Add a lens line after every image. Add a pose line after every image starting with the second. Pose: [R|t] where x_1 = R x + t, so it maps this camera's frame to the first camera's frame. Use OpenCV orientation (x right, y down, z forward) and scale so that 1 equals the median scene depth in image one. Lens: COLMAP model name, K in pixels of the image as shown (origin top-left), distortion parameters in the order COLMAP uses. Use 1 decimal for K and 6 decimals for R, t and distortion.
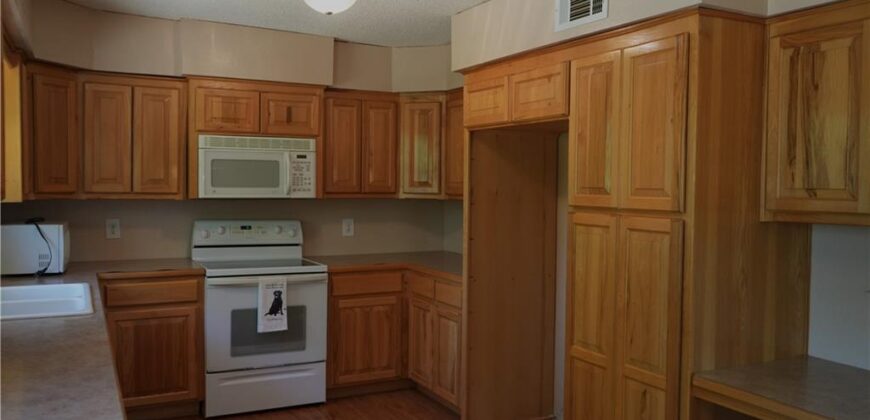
lens RADIAL K [[697.2, 0, 435.0], [0, 697.2, 210.0], [0, 0, 1]] dist [-0.002360, 0.002197]
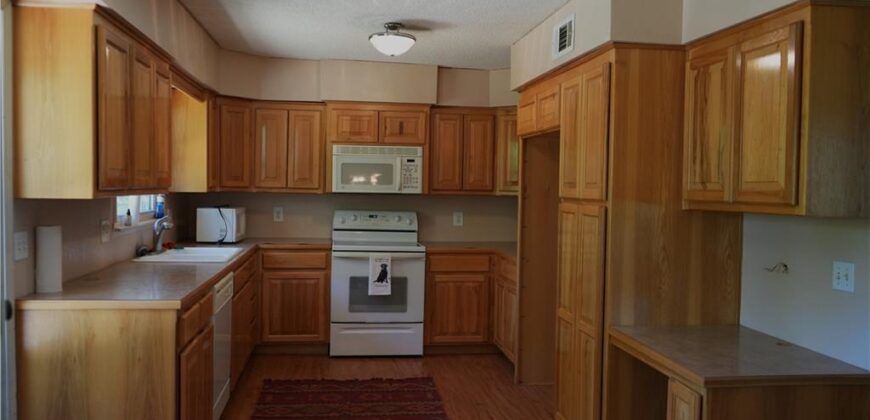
lens RADIAL K [[697.2, 0, 435.0], [0, 697.2, 210.0], [0, 0, 1]] dist [-0.002360, 0.002197]
pose [[0.943954, 0.016616, -0.329660, 0.288179], [-0.019455, 0.999797, -0.005316, 0.020155], [0.329504, 0.011432, 0.944085, -0.193912]]
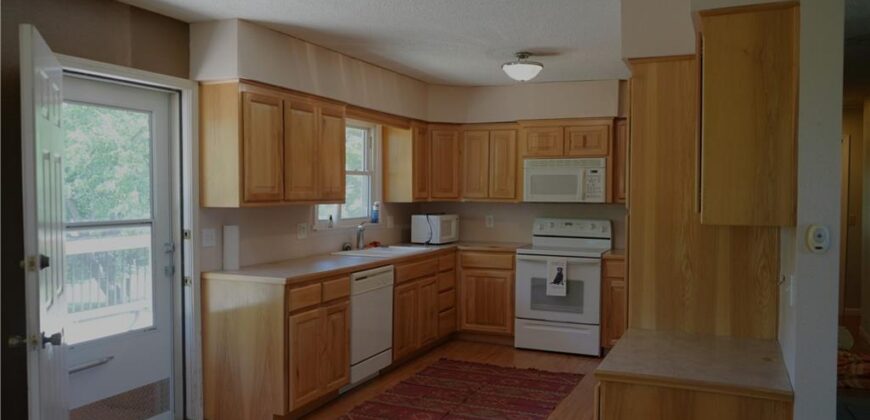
lens RADIAL K [[697.2, 0, 435.0], [0, 697.2, 210.0], [0, 0, 1]] dist [-0.002360, 0.002197]
pose [[0.636638, 0.013505, -0.771045, 0.694412], [-0.027722, 0.999601, -0.005381, 0.013918], [0.770665, 0.024801, 0.636758, -0.095229]]
